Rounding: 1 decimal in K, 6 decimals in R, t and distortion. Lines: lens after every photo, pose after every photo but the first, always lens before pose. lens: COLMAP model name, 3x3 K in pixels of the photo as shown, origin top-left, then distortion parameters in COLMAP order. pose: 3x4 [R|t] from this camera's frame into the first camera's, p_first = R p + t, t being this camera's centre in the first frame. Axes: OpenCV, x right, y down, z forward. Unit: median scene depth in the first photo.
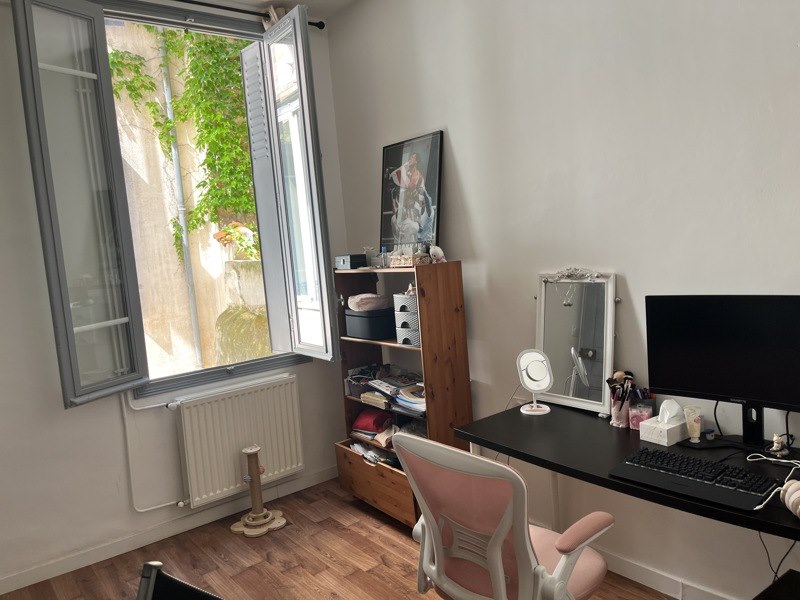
lens RADIAL K [[606.7, 0, 400.4], [0, 606.7, 299.6], [0, 0, 1]] dist [0.013635, 0.005657]
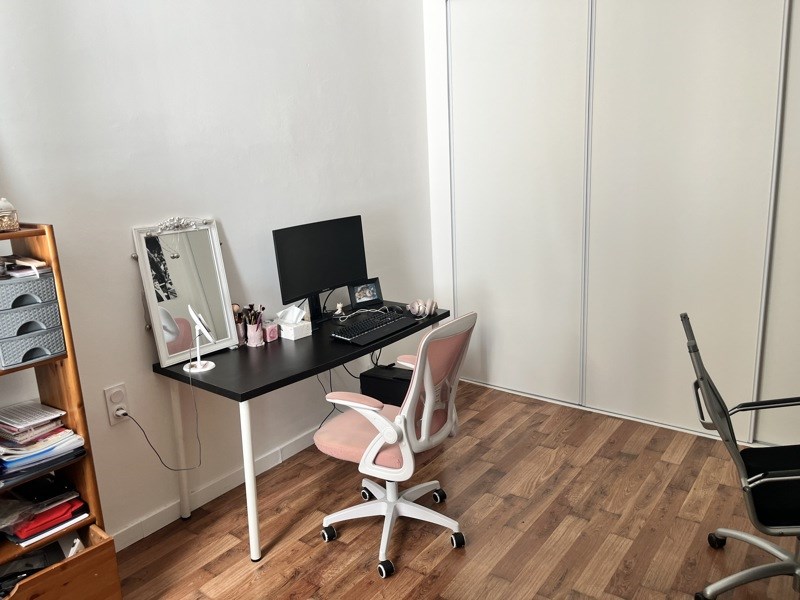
lens RADIAL K [[606.7, 0, 400.2], [0, 606.7, 300.2], [0, 0, 1]] dist [0.013635, 0.005657]
pose [[-0.236451, -0.124326, 0.963657, -0.796661], [0.161975, 0.972859, 0.165257, -0.027565], [-0.958047, 0.195163, -0.209896, 0.914789]]
